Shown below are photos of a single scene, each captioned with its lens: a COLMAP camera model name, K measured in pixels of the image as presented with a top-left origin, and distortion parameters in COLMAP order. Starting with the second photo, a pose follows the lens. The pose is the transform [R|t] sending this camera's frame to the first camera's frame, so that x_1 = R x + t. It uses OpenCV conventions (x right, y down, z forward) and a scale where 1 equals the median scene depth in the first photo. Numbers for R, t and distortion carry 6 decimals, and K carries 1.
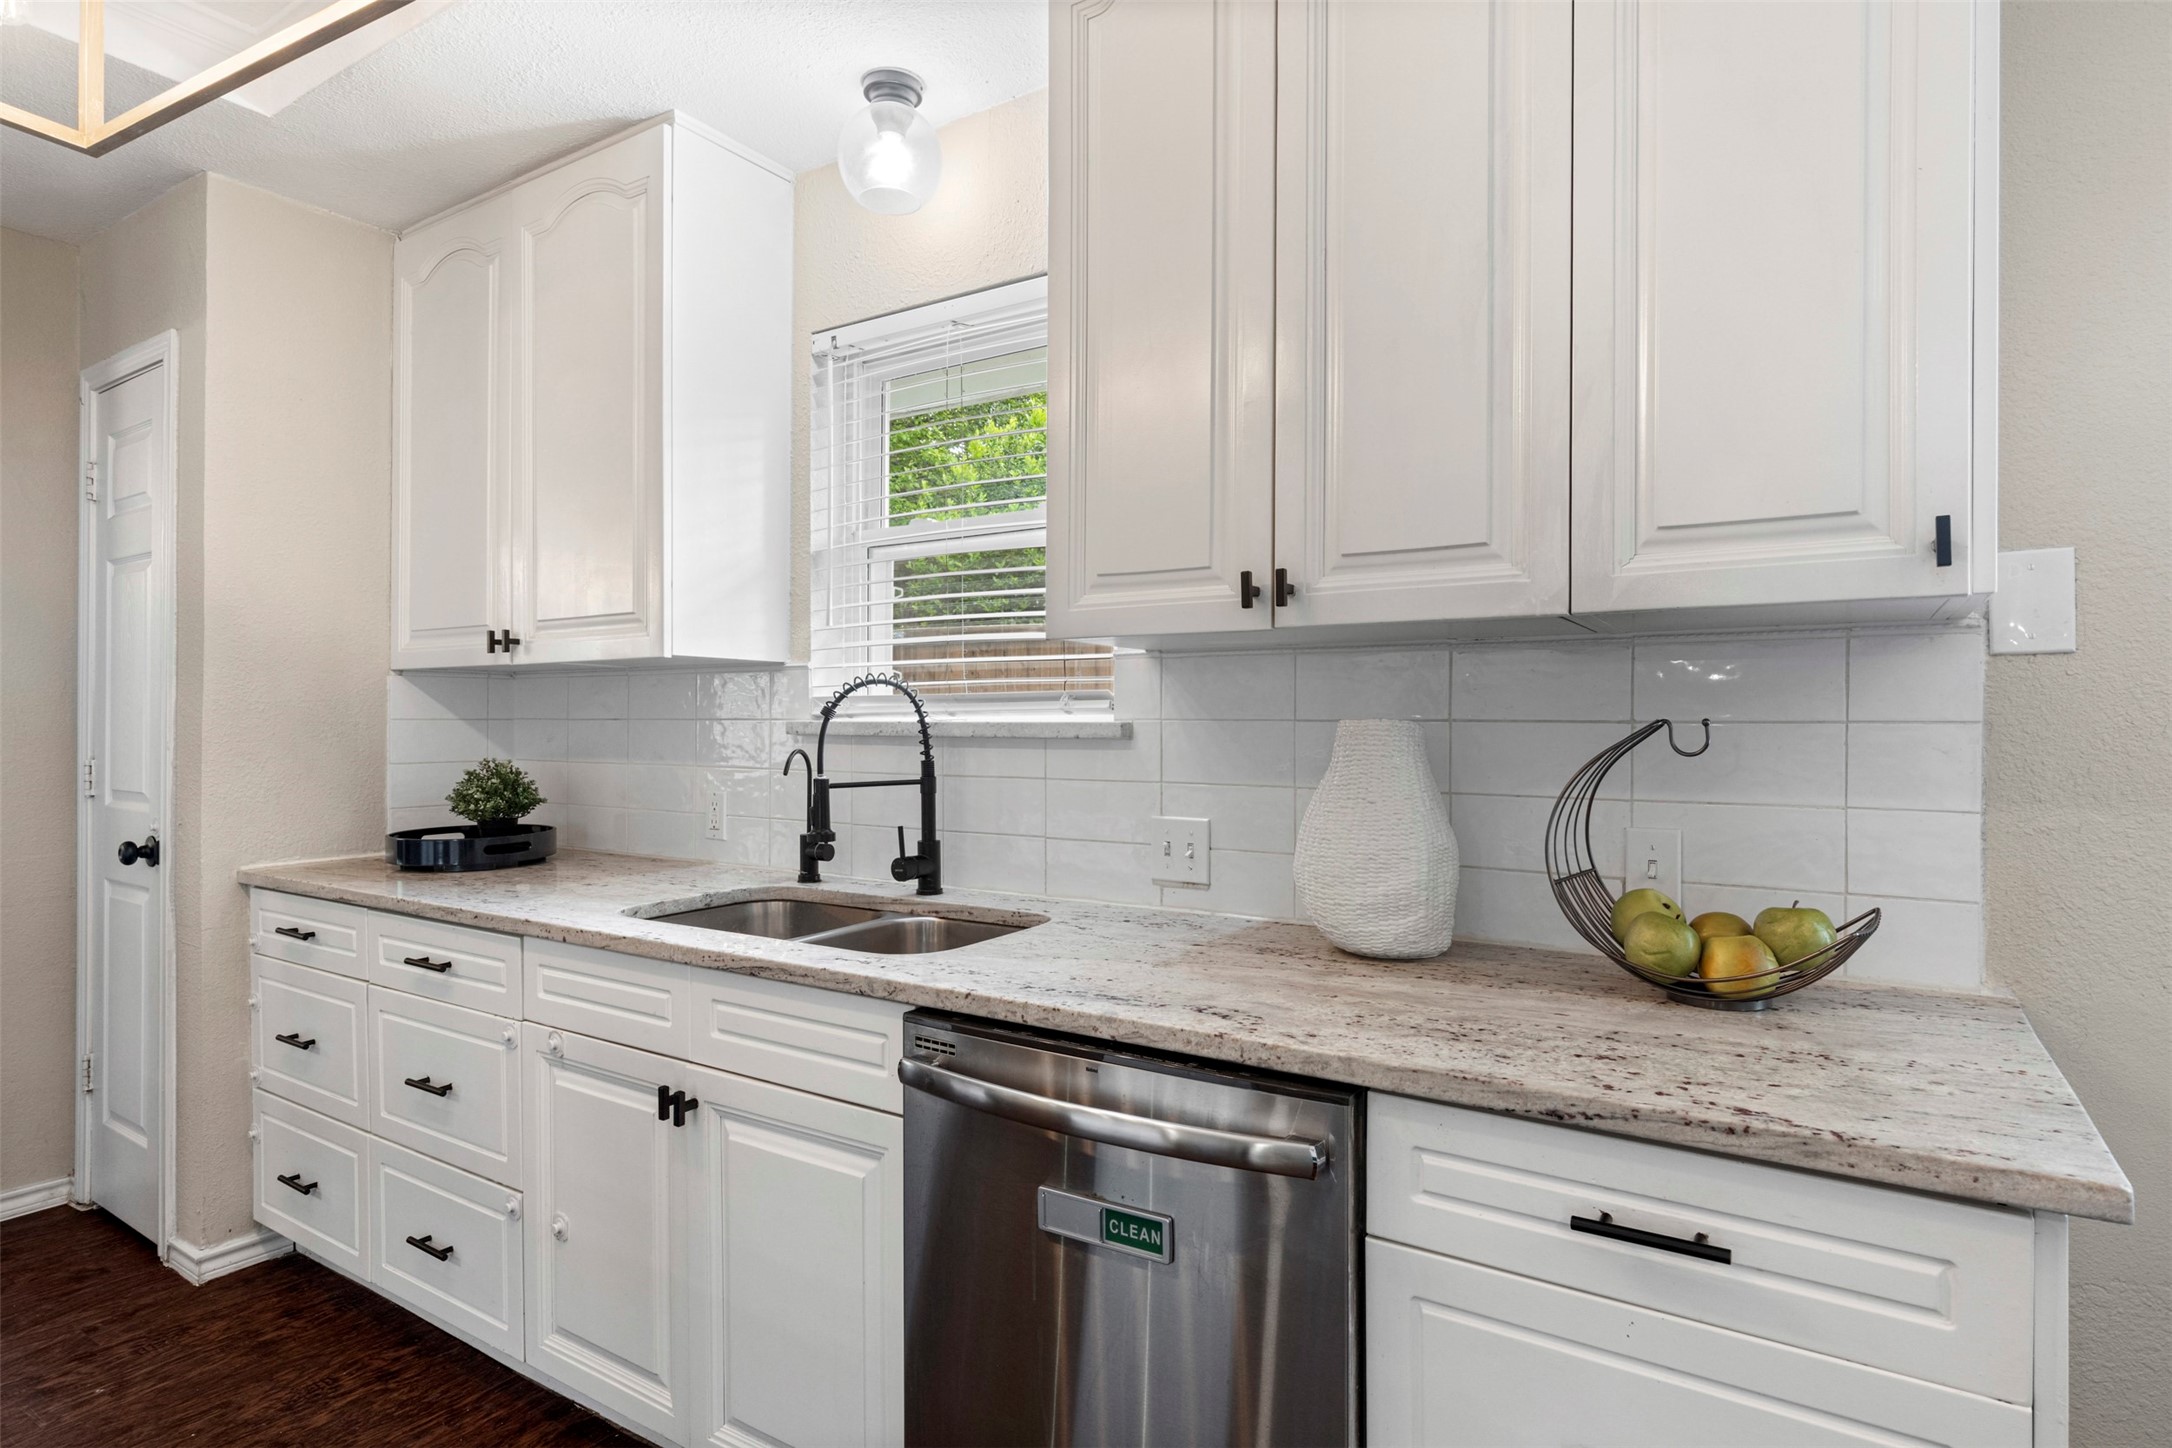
lens RADIAL K [[1146.8, 0, 1086.0], [0, 1146.8, 724.0], [0, 0, 1]] dist [0.001833, 0.001019]
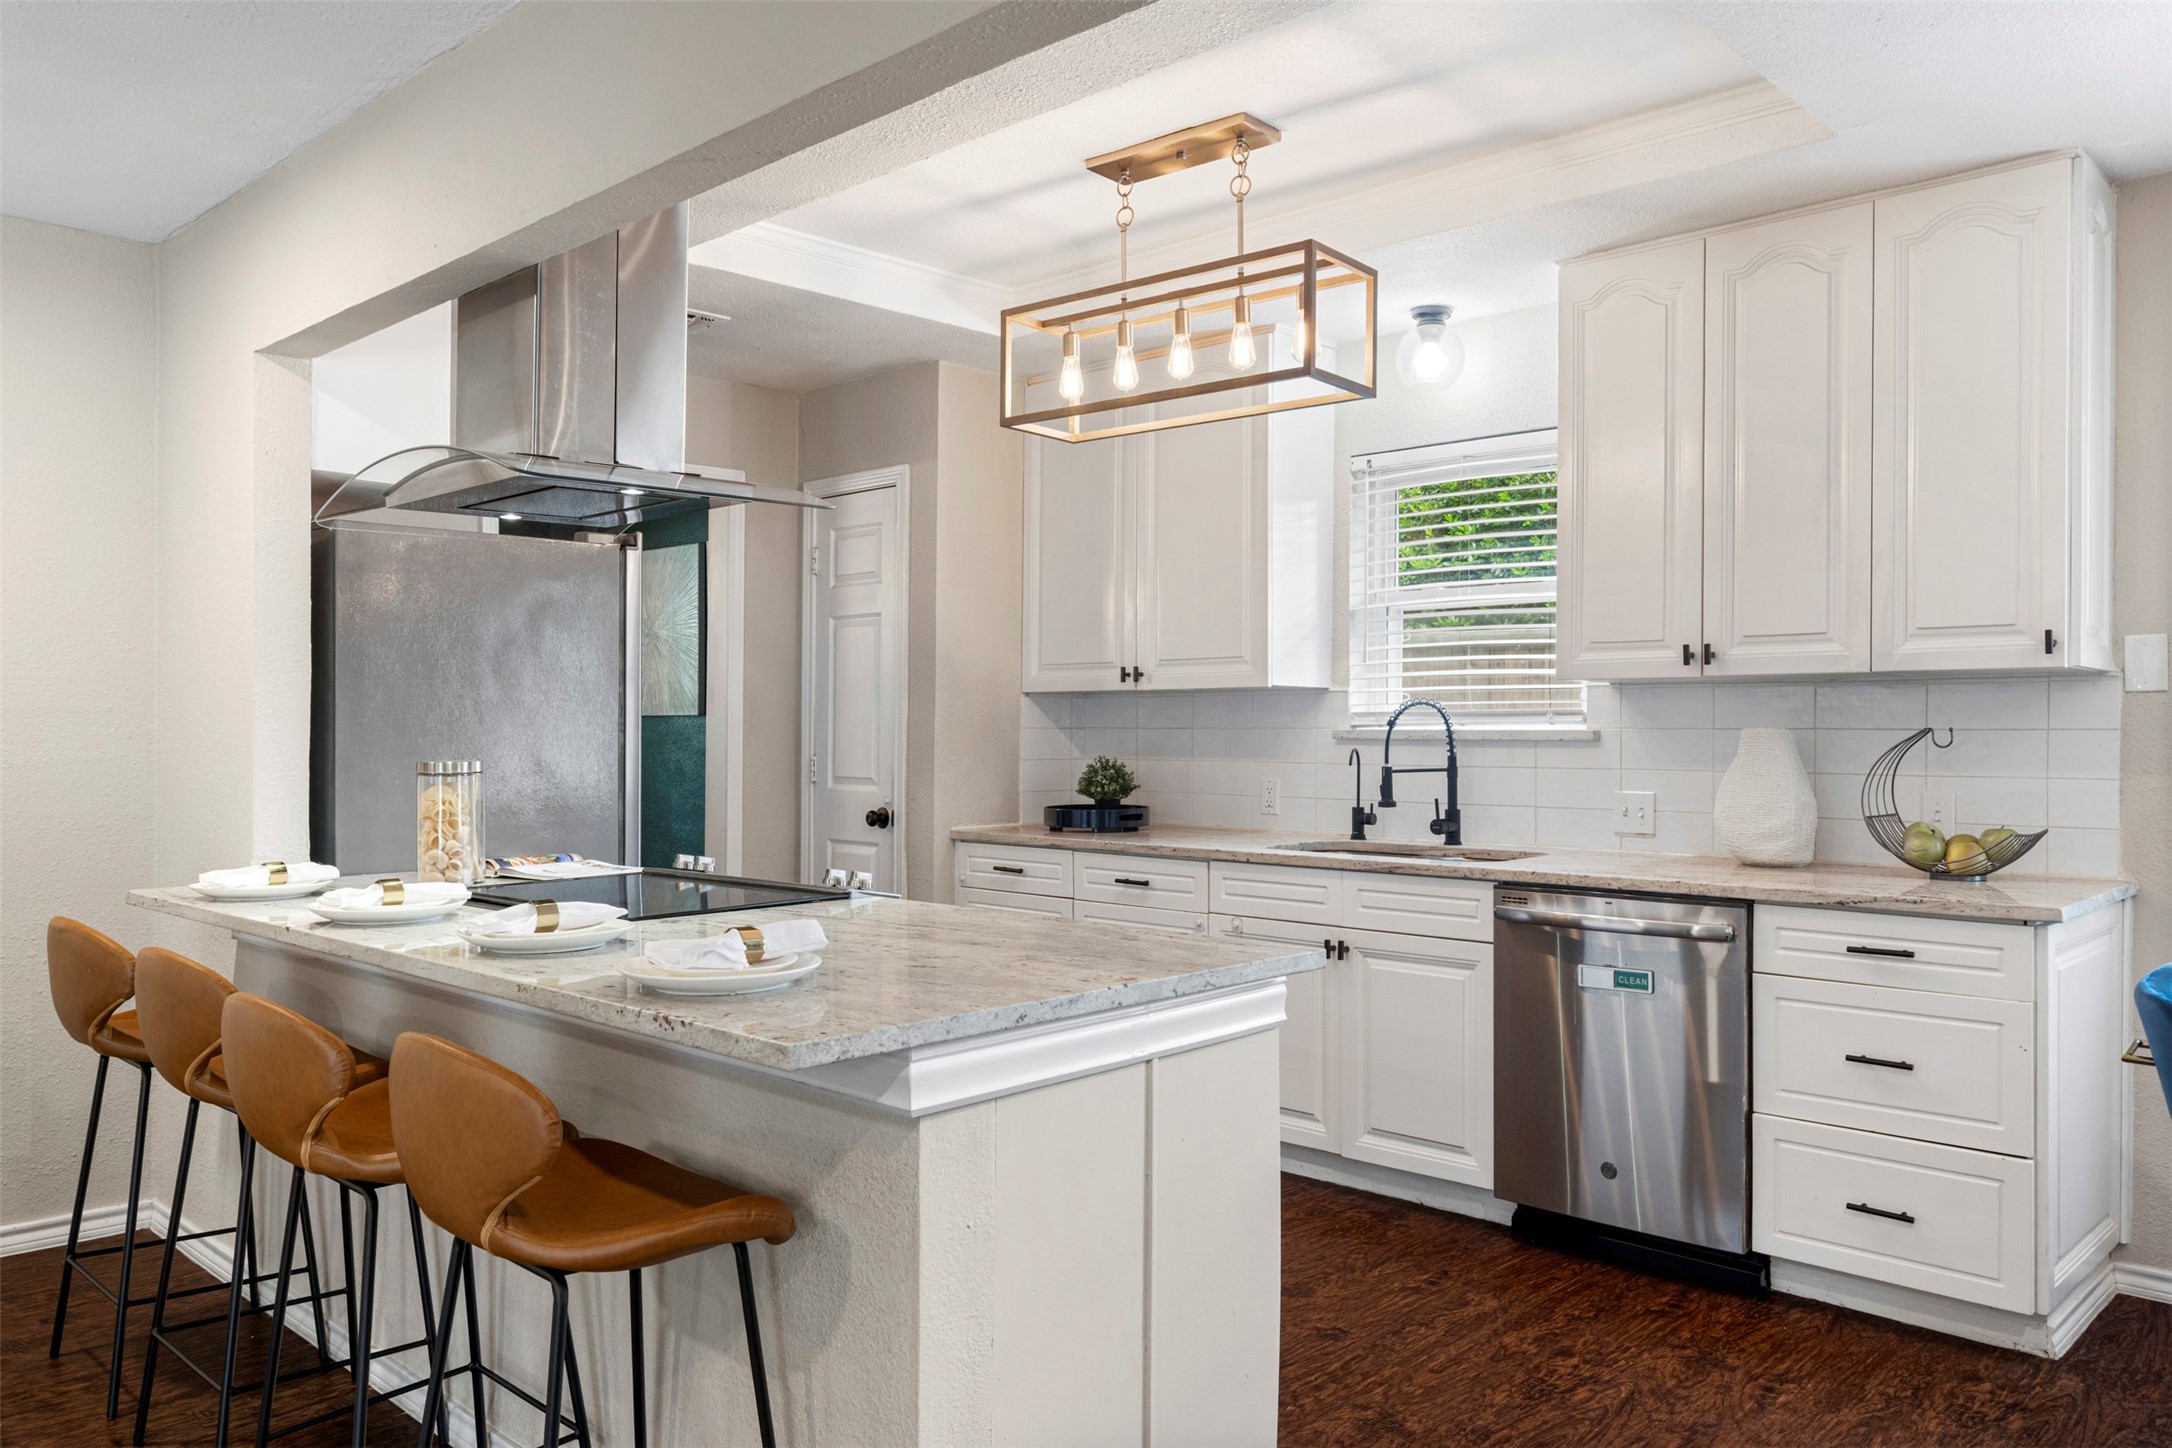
lens RADIAL K [[1562.7, 0, 1077.3], [0, 1562.7, 734.8], [0, 0, 1]] dist [0.000172, -0.000668]
pose [[0.981033, 0.001573, -0.193834, -0.224622], [-0.001843, 0.999998, -0.001212, 0.008146], [0.193832, 0.001546, 0.981034, -1.106257]]
